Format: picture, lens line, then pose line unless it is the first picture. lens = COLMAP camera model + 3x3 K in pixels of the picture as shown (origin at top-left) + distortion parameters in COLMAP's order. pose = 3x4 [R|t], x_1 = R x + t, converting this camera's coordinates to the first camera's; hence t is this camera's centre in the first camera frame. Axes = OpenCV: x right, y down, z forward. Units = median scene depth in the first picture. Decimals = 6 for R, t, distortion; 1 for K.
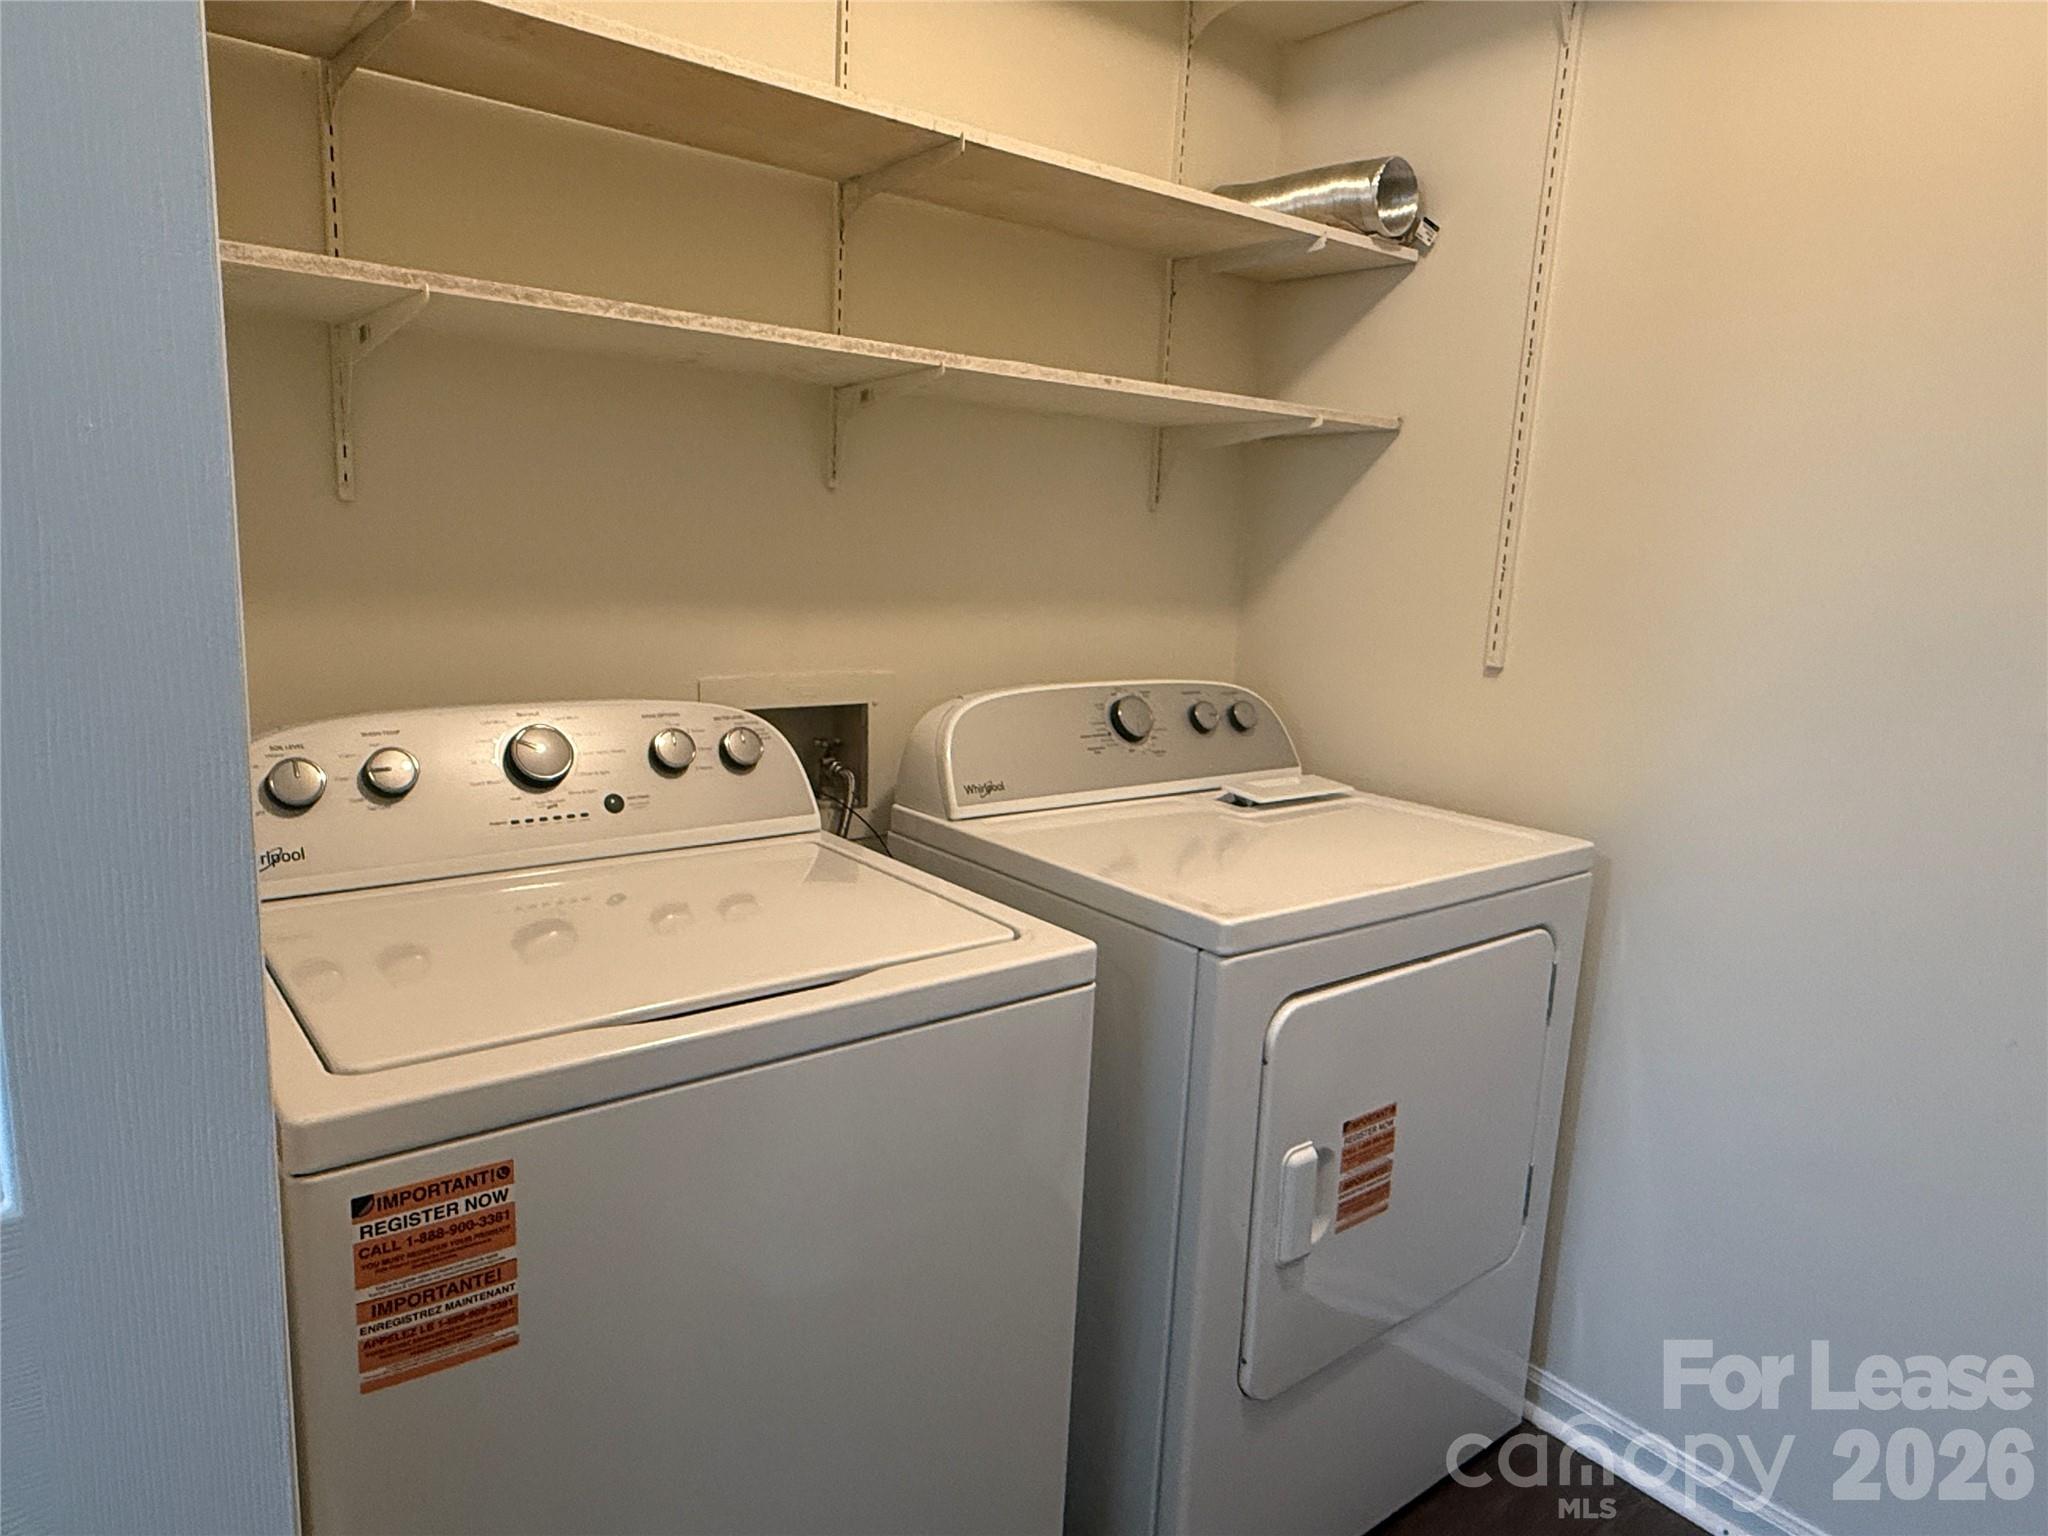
lens RADIAL K [[1267.2, 0, 1045.4], [0, 1267.2, 769.9], [0, 0, 1]] dist [0.007050, 0.000755]
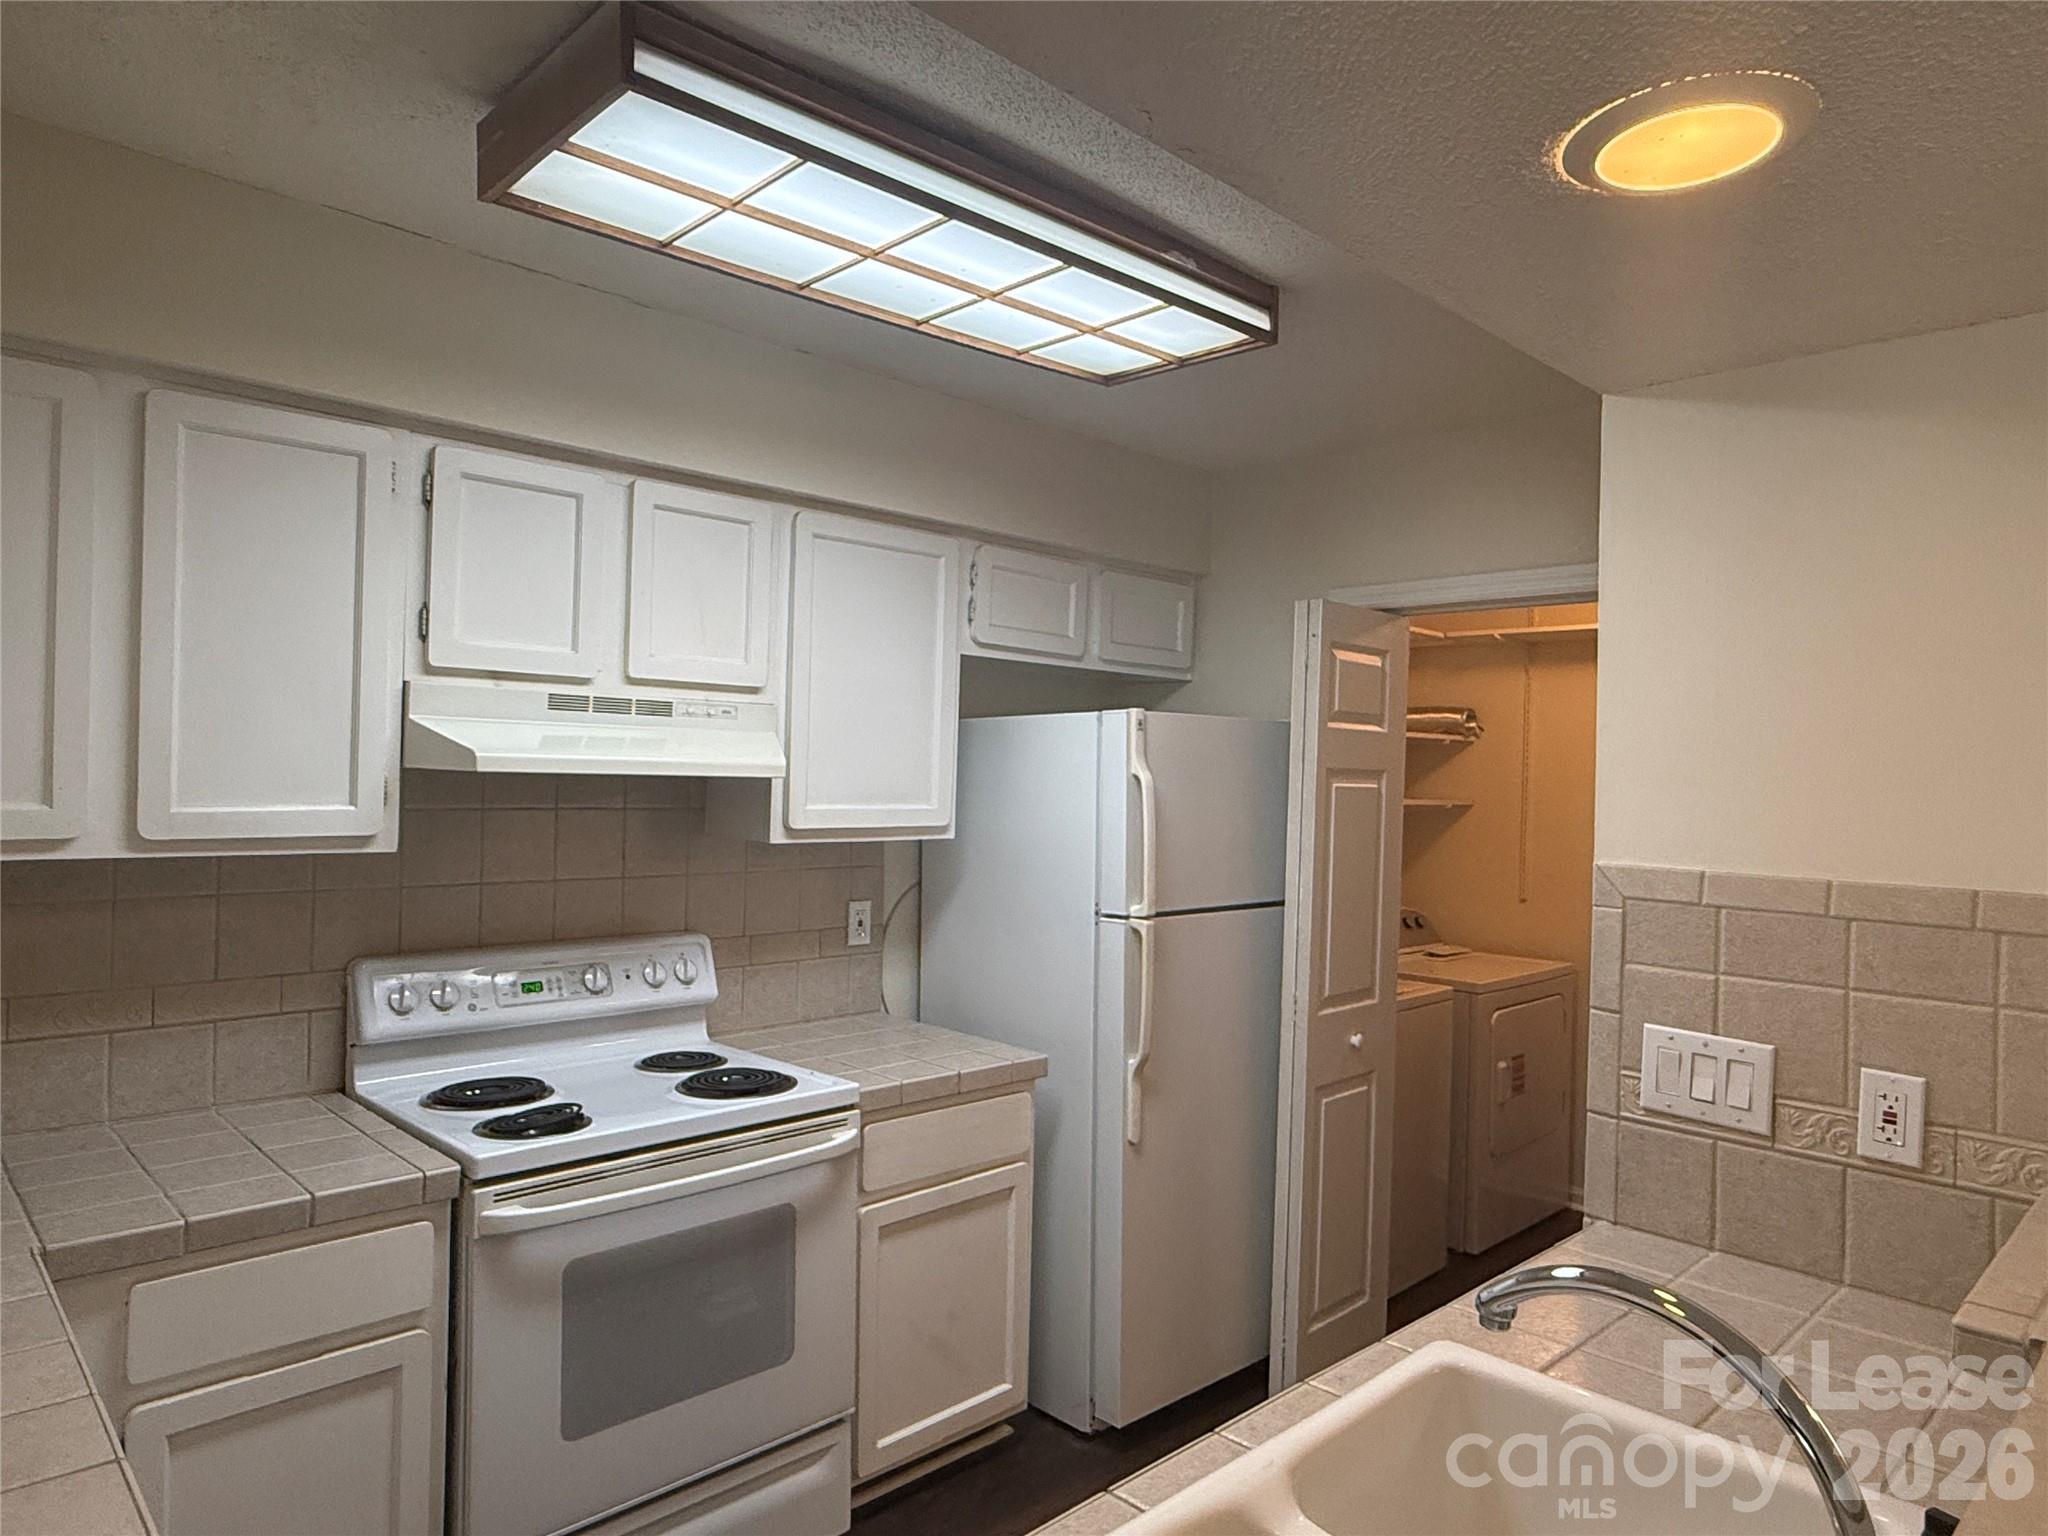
lens RADIAL K [[1267.2, 0, 1045.4], [0, 1267.2, 769.9], [0, 0, 1]] dist [0.007050, 0.000755]
pose [[0.991487, -0.011840, 0.129666, -0.936128], [0.034847, 0.983659, -0.176637, 0.082170], [-0.125455, 0.179651, 0.975698, -1.433628]]
